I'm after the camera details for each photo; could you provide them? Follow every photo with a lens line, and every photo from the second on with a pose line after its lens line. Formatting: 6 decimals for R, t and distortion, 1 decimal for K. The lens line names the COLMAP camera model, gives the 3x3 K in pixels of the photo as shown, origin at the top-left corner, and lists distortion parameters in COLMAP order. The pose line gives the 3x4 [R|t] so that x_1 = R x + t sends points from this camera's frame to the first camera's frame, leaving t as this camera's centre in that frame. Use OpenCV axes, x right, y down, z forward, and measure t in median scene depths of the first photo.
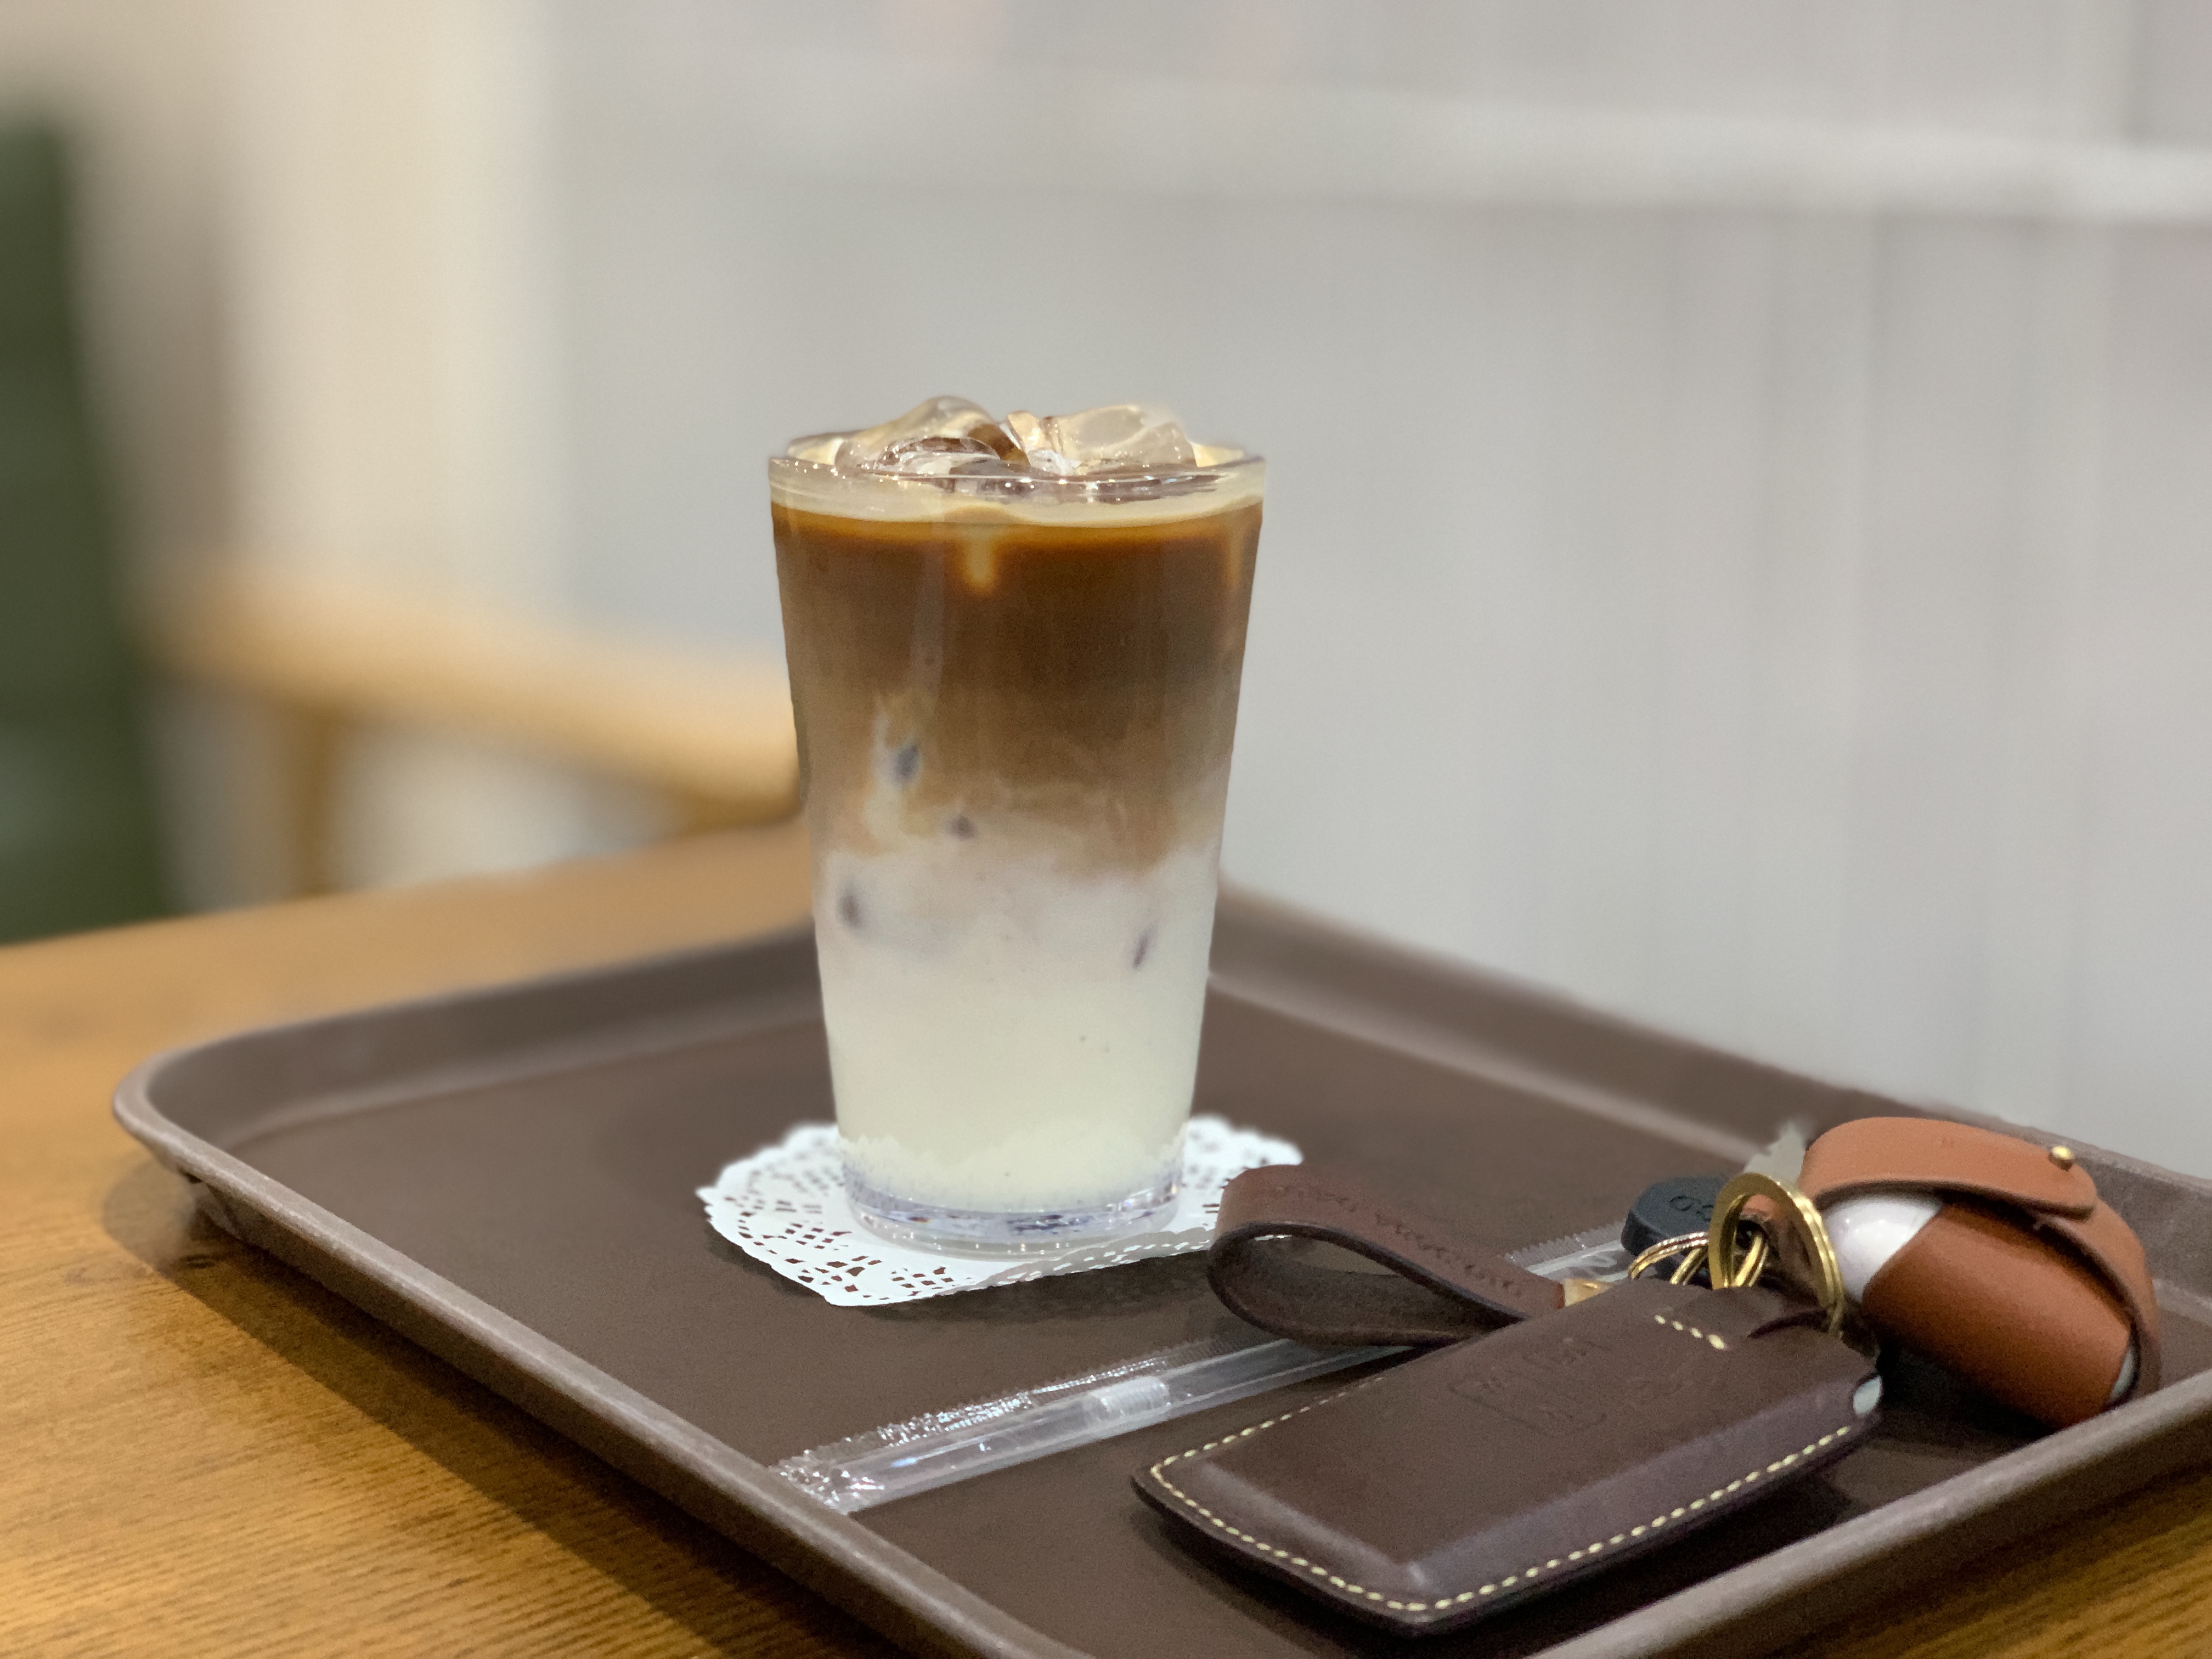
lens RADIAL K [[3480.2, 0, 1100.1], [0, 3480.2, 772.2], [0, 0, 1]] dist [0.038452, 0.064147]
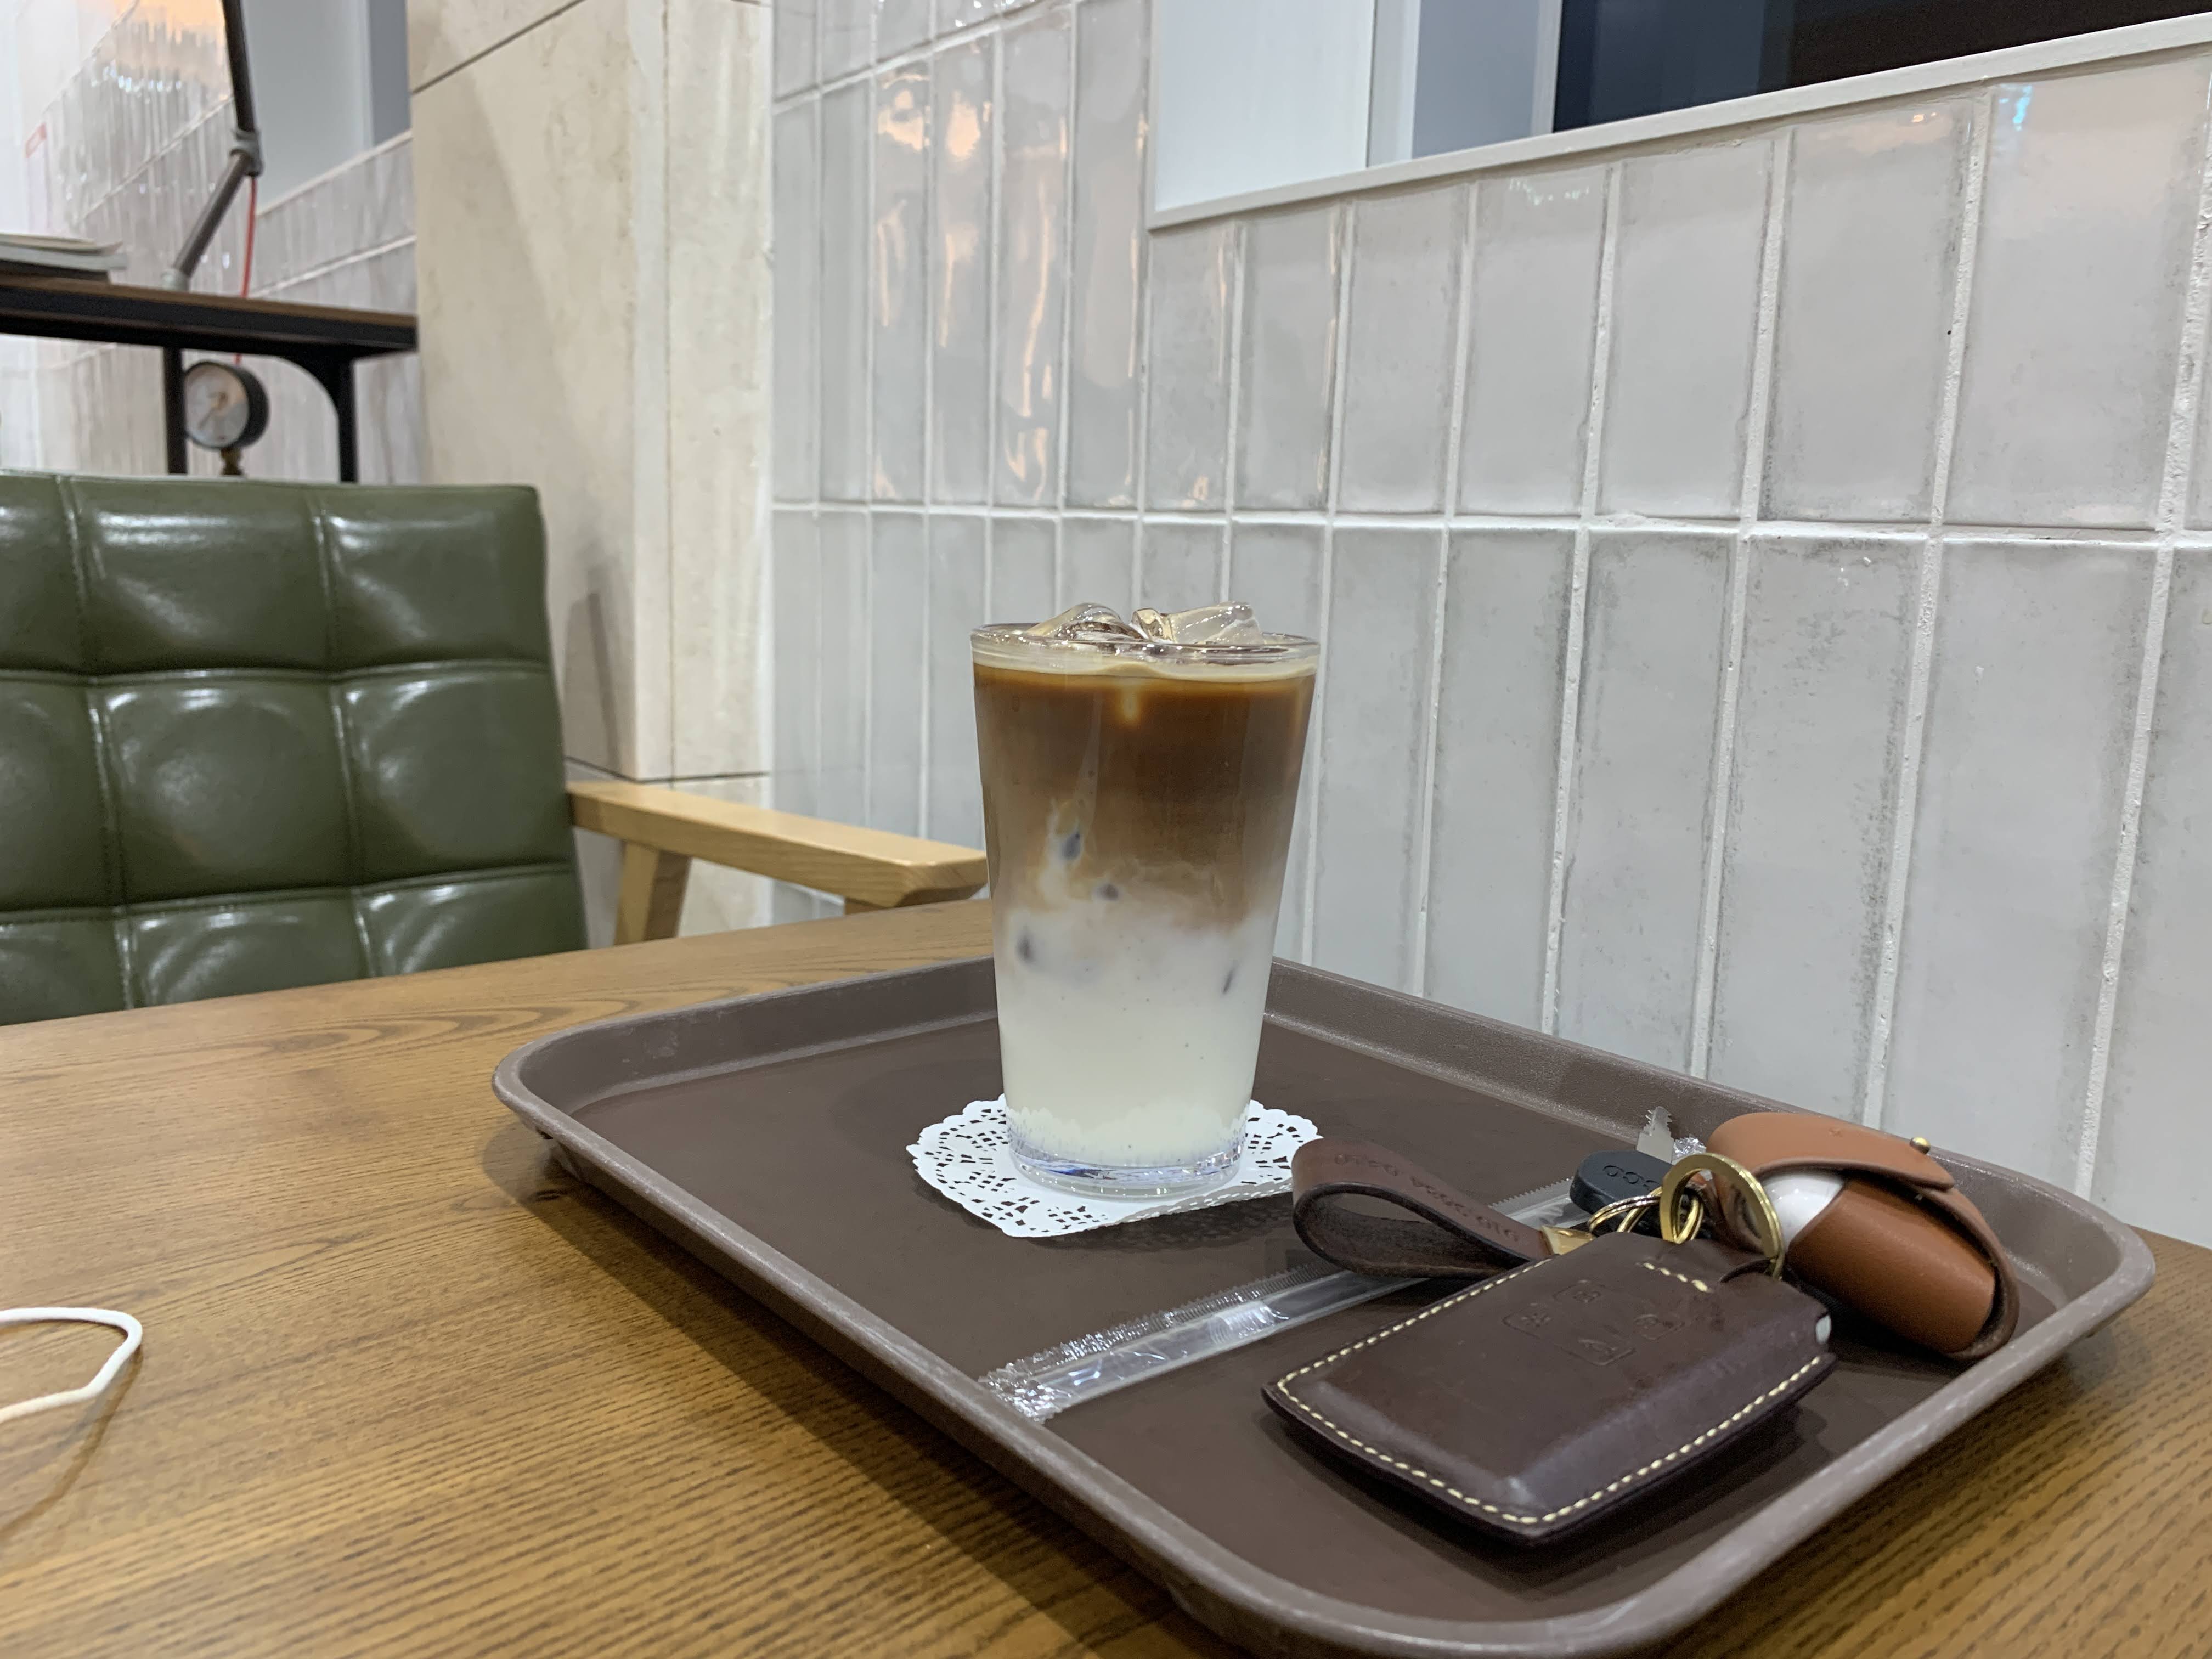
lens RADIAL K [[1689.5, 0, 1123.2], [0, 1689.5, 825.3], [0, 0, 1]] dist [0.028837, -0.027457]
pose [[0.998613, 0.022383, 0.047658, -0.072265], [-0.019977, 0.998531, -0.050371, 0.024578], [-0.048715, 0.049349, 0.997593, 0.341911]]
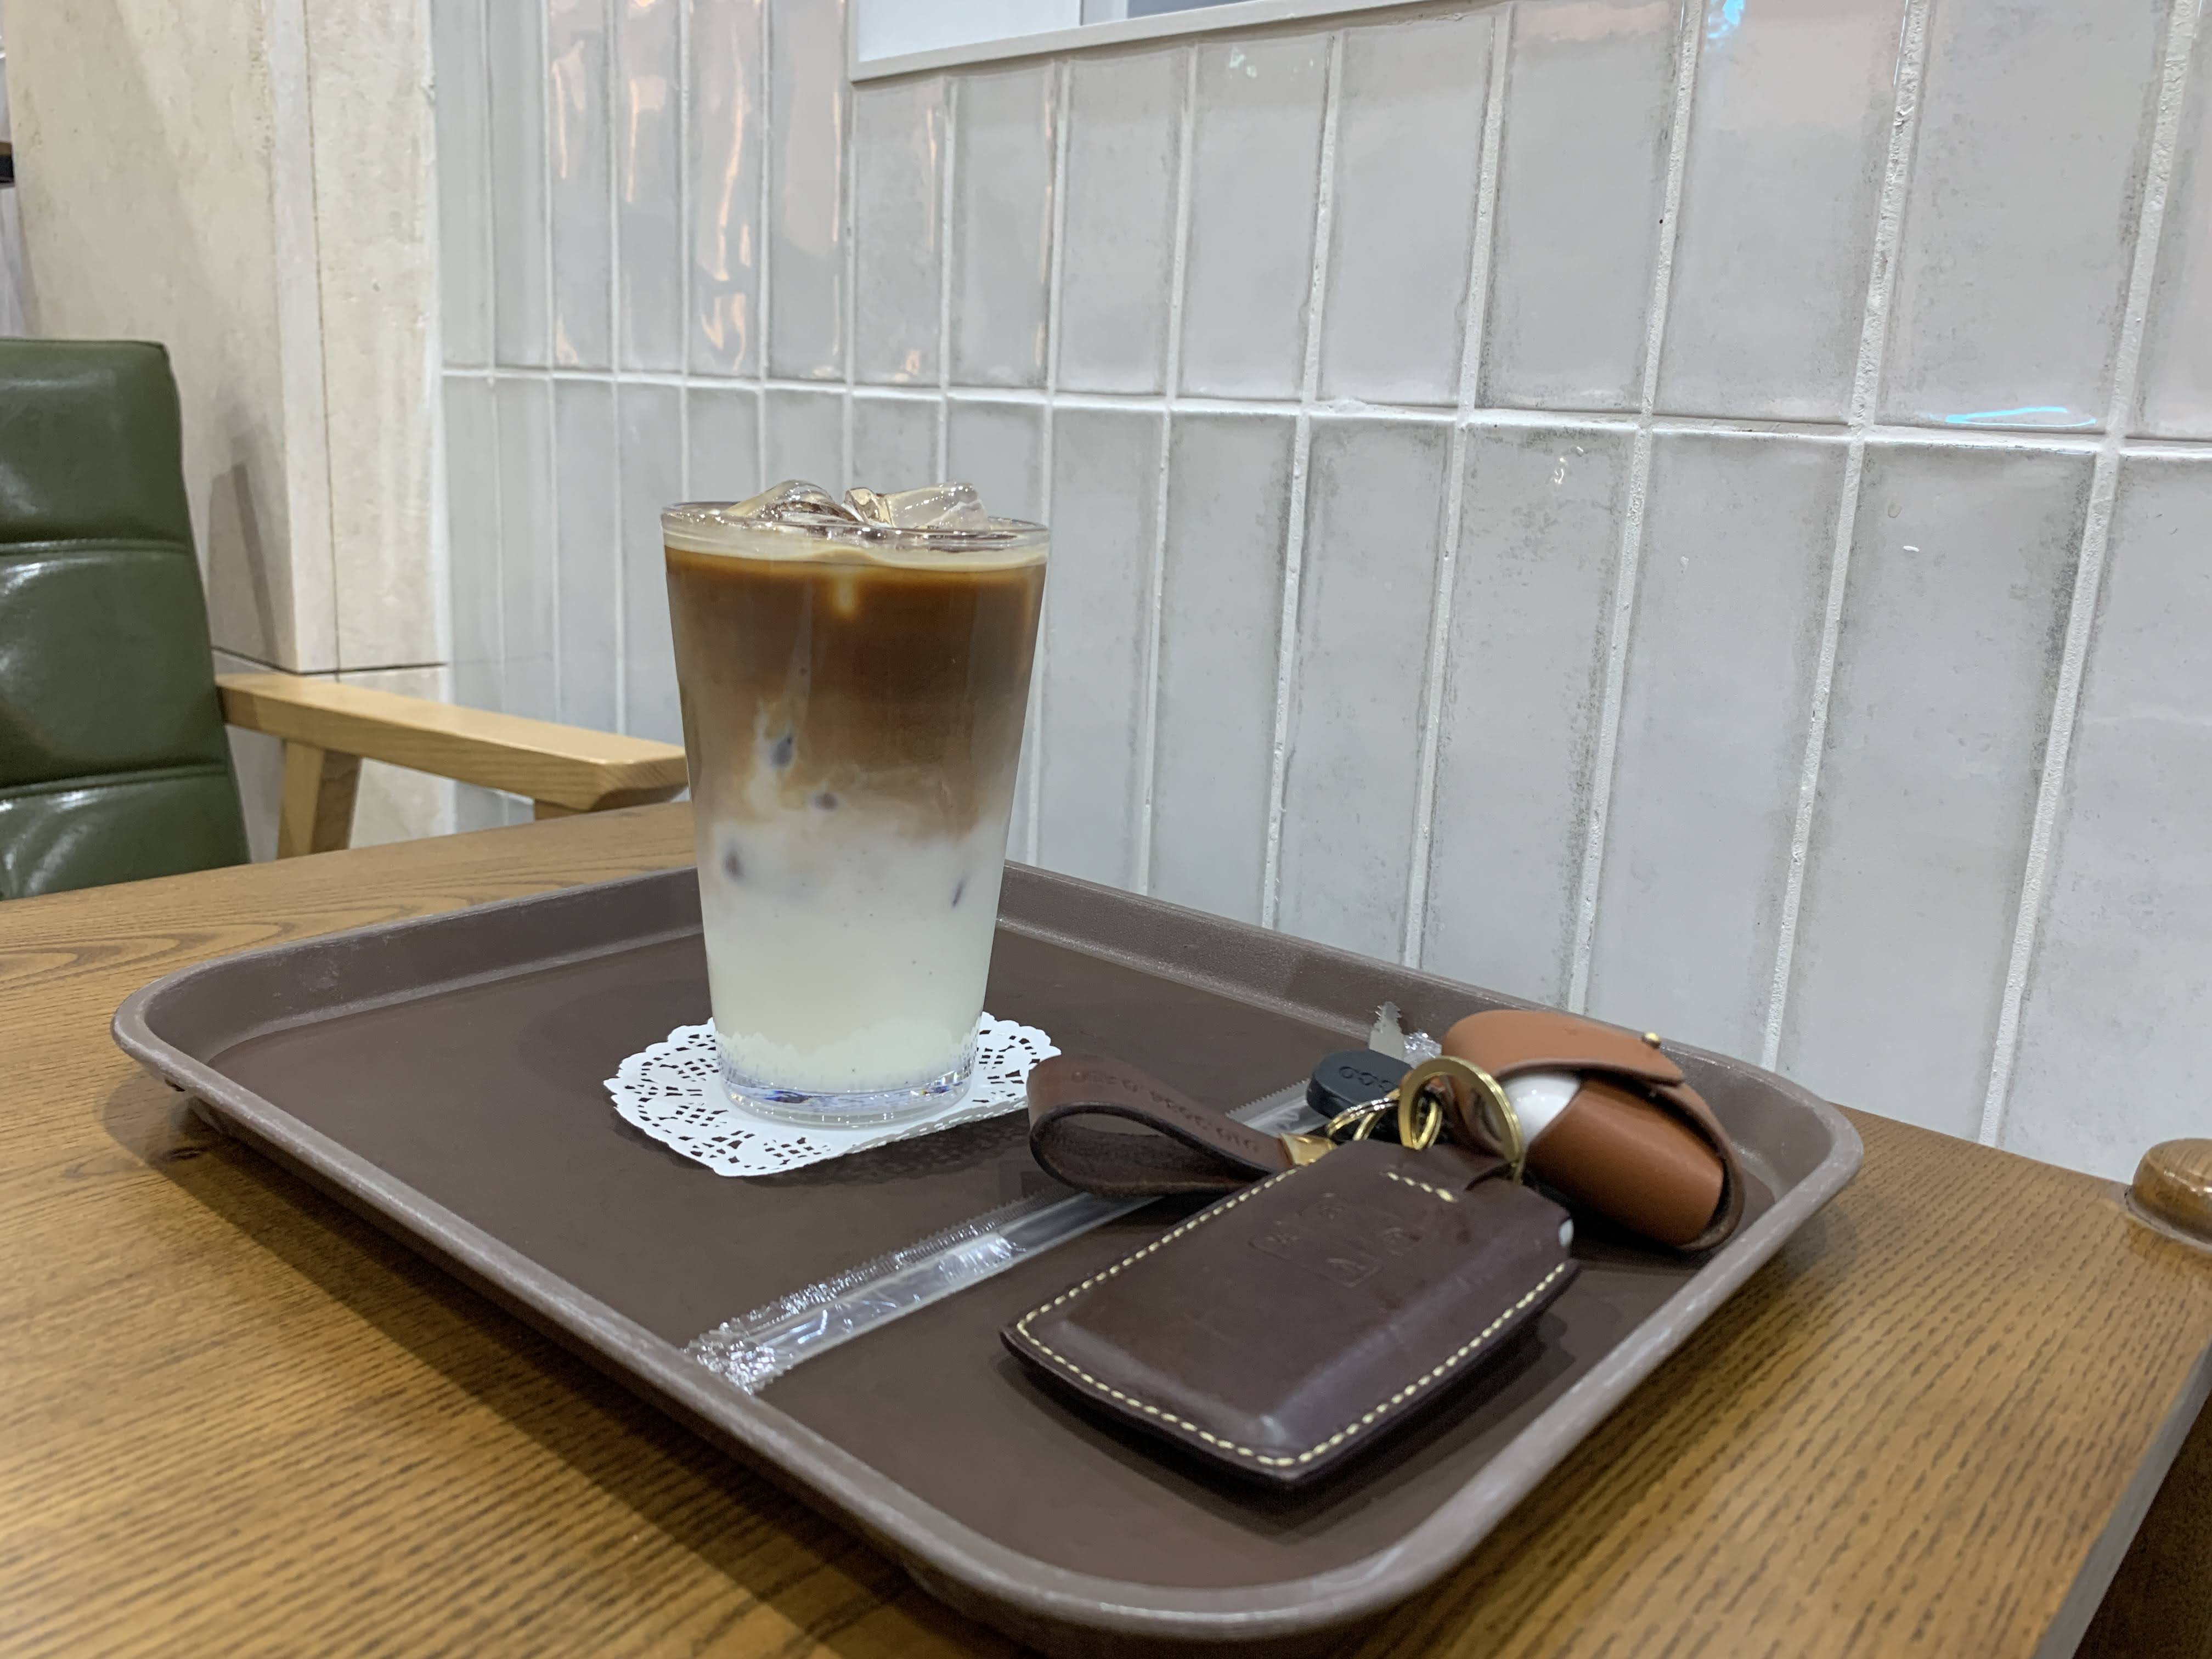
lens RADIAL K [[1677.9, 0, 1106.9], [0, 1677.9, 821.9], [0, 0, 1]] dist [0.008002, 0.008754]
pose [[0.978501, 0.000007, 0.206242, -0.070493], [-0.003008, 0.999894, 0.014235, 0.015488], [-0.206220, -0.014550, 0.978397, 0.398150]]
